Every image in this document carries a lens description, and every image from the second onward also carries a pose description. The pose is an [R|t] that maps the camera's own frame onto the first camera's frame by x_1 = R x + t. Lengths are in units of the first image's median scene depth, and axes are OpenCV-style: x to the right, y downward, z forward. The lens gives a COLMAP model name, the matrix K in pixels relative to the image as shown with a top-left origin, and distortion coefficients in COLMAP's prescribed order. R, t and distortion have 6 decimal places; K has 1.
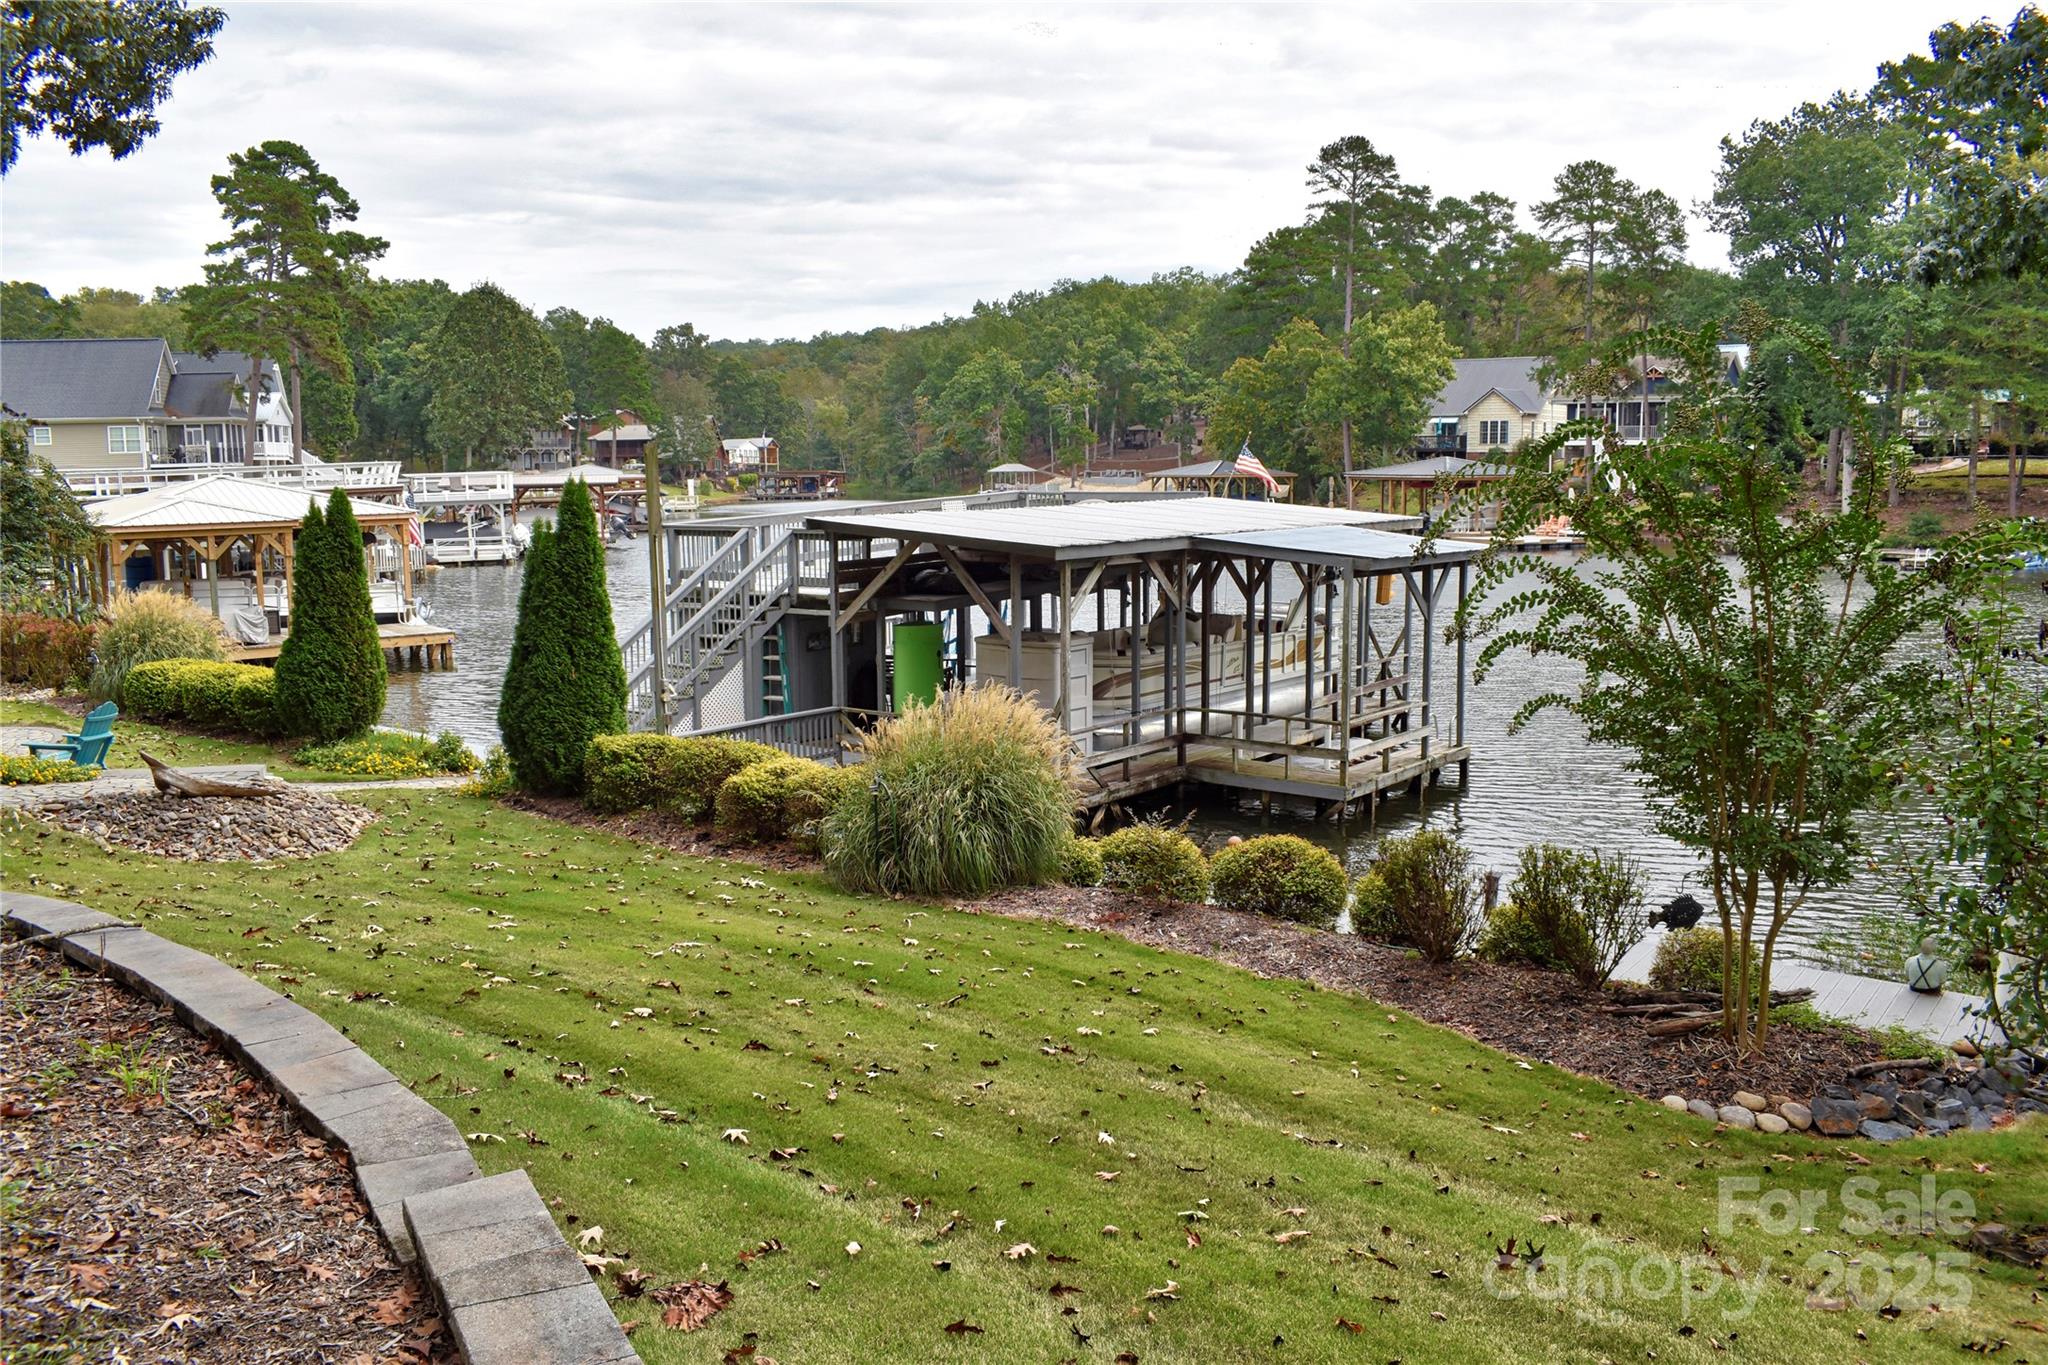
lens RADIAL K [[1603.7, 0, 1037.9], [0, 1603.7, 693.0], [0, 0, 1]] dist [-0.095421, 0.013189]
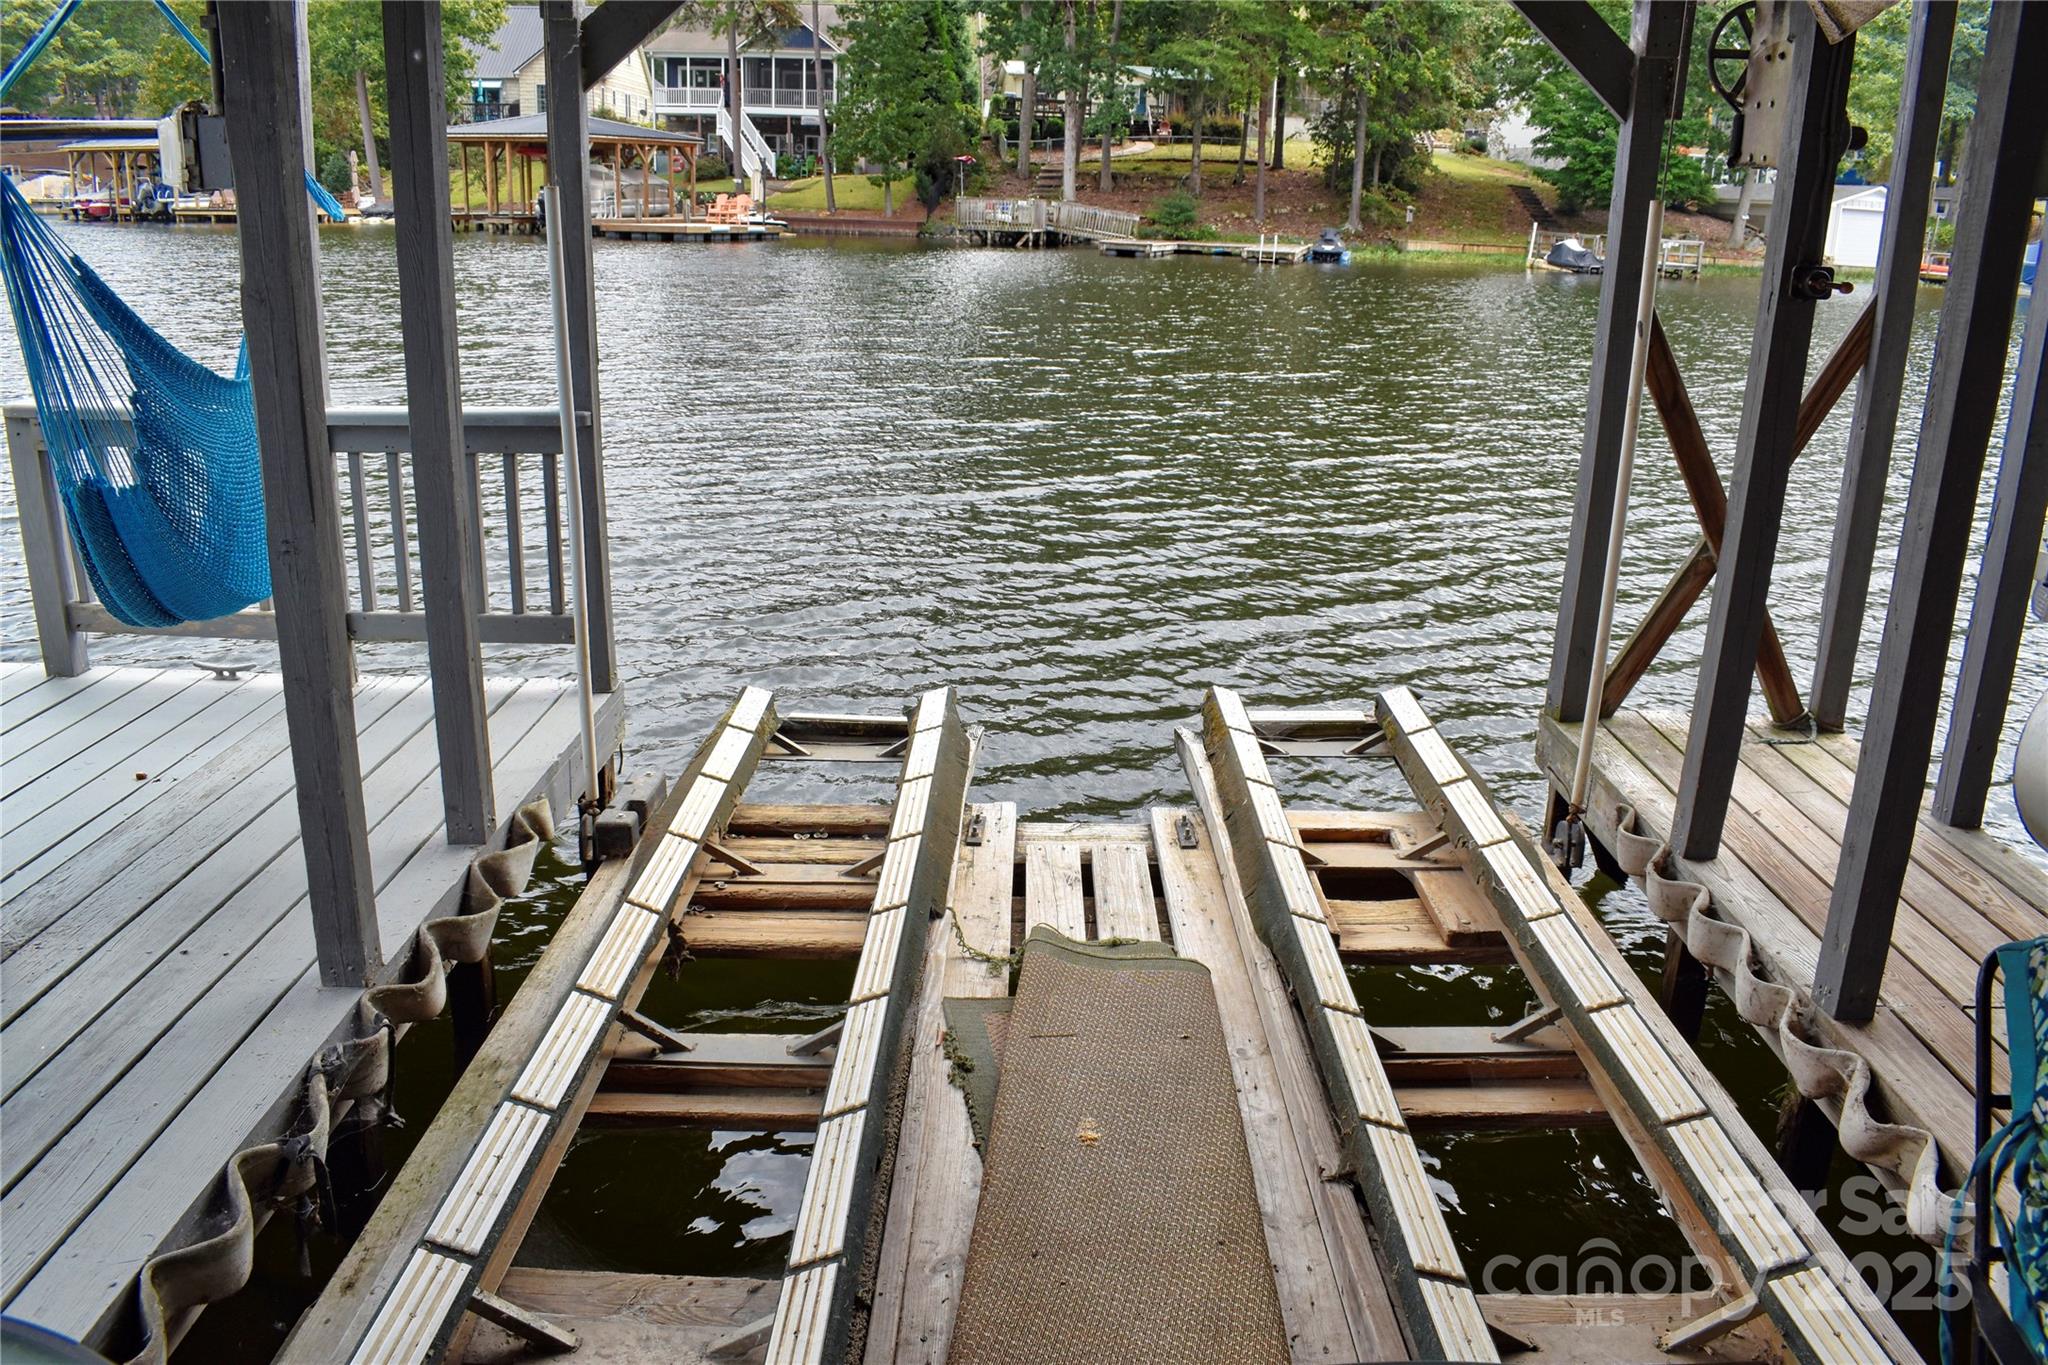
lens RADIAL K [[1592.1, 0, 1050.7], [0, 1592.1, 711.8], [0, 0, 1]] dist [-0.105312, 0.027304]
pose [[0.794462, -0.156656, 0.586762, -0.009355], [0.048190, 0.979373, 0.196228, -0.009757], [-0.605399, -0.127620, 0.785624, 0.219165]]
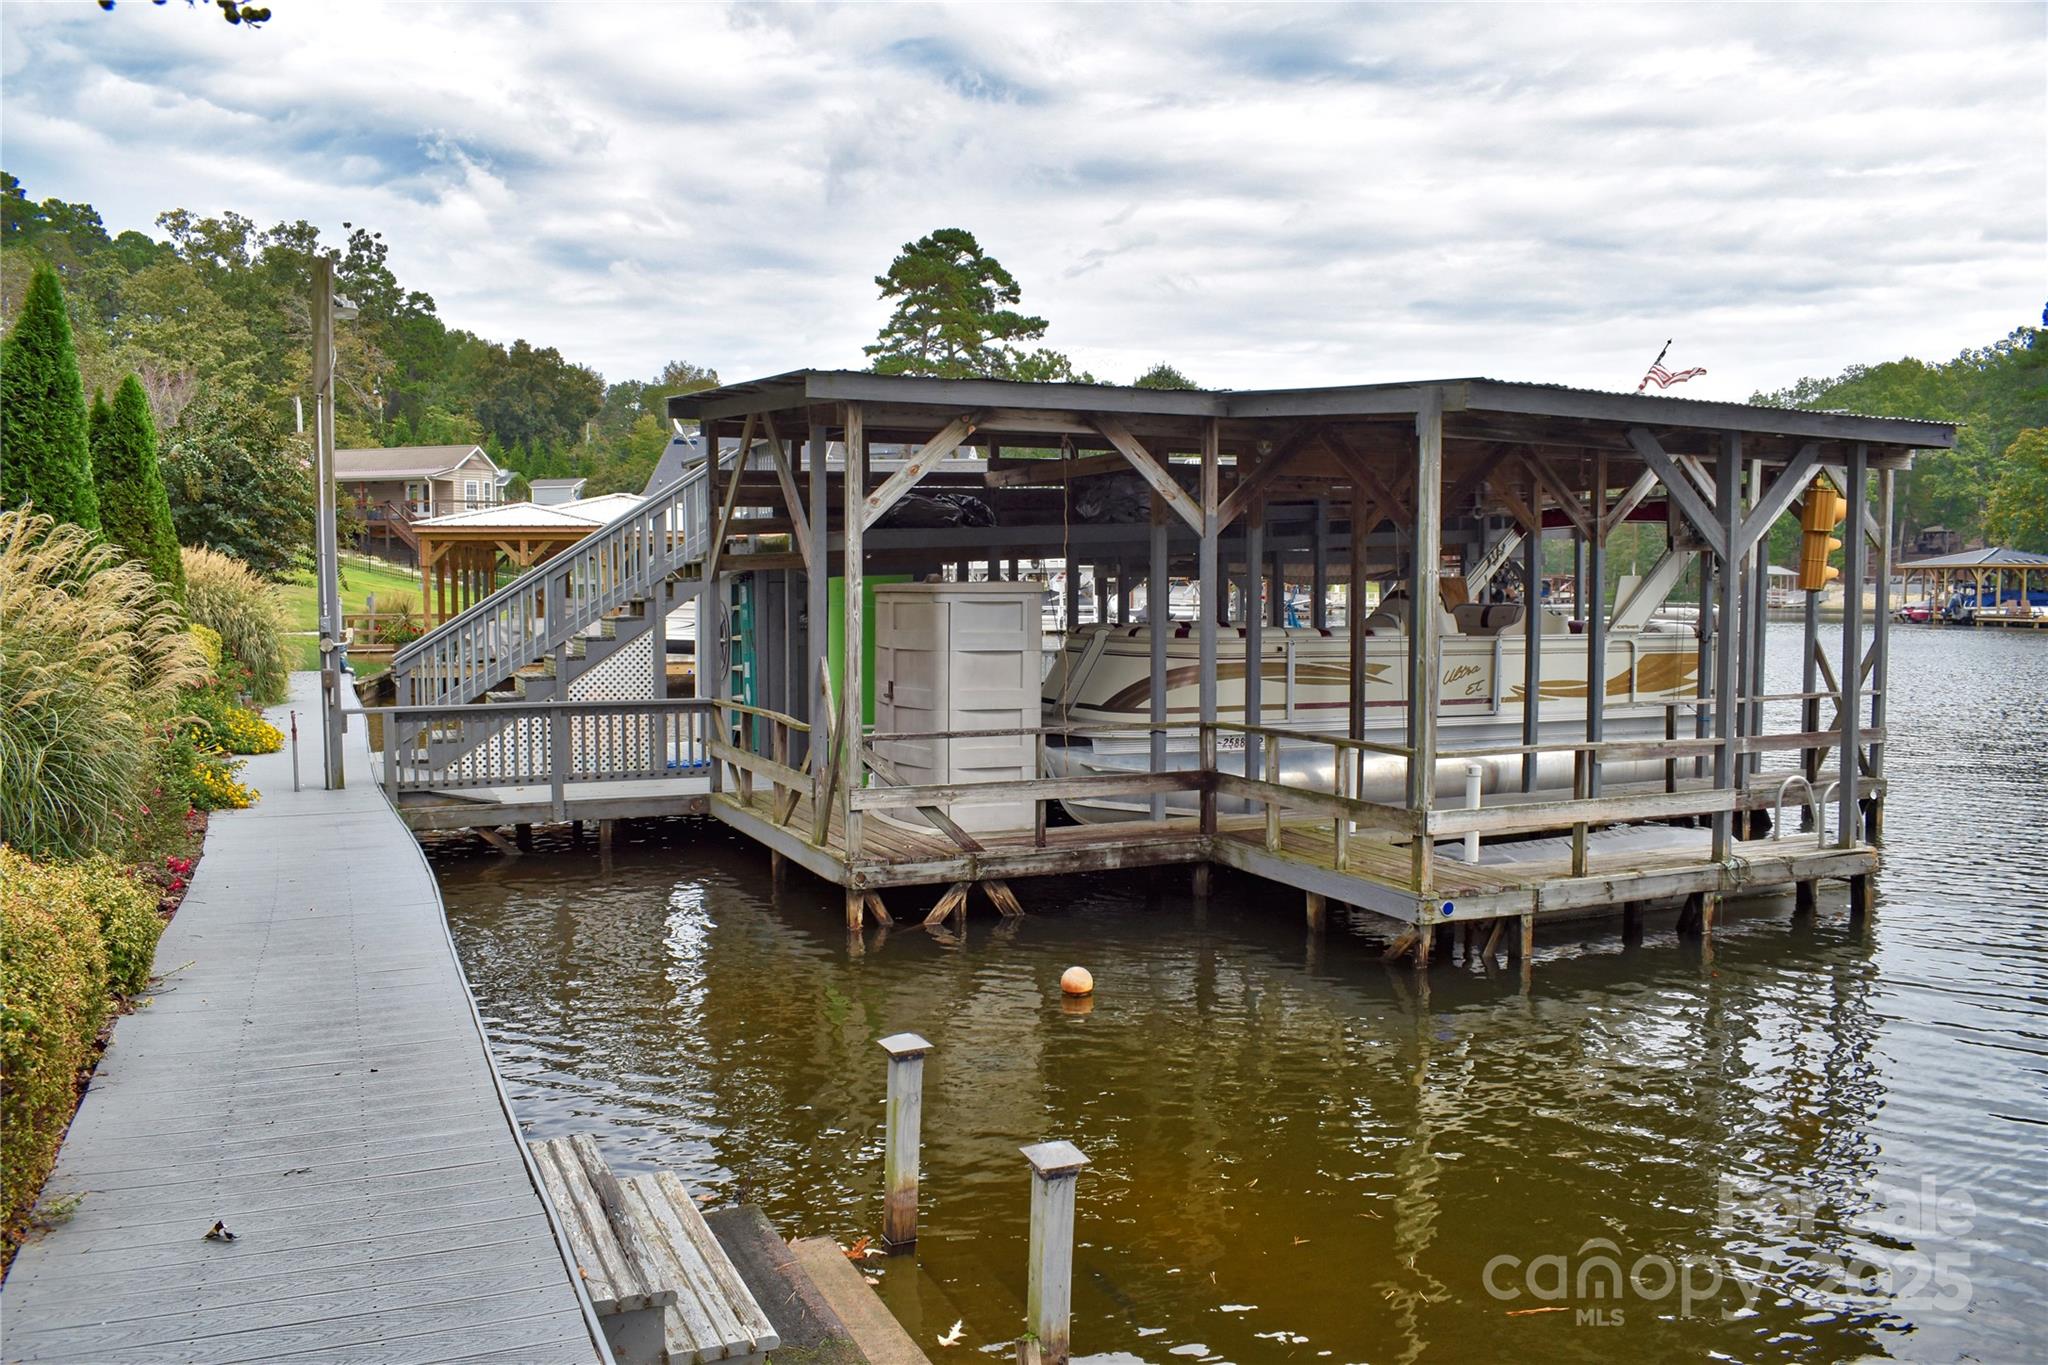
lens RADIAL K [[1586.8, 0, 1016.5], [0, 1586.8, 715.9], [0, 0, 1]] dist [-0.082007, -0.000081]
pose [[0.878584, 0.044979, -0.475466, 0.048757], [-0.072747, 0.996542, -0.040152, 0.005609], [0.472016, 0.069865, 0.878817, 0.089388]]
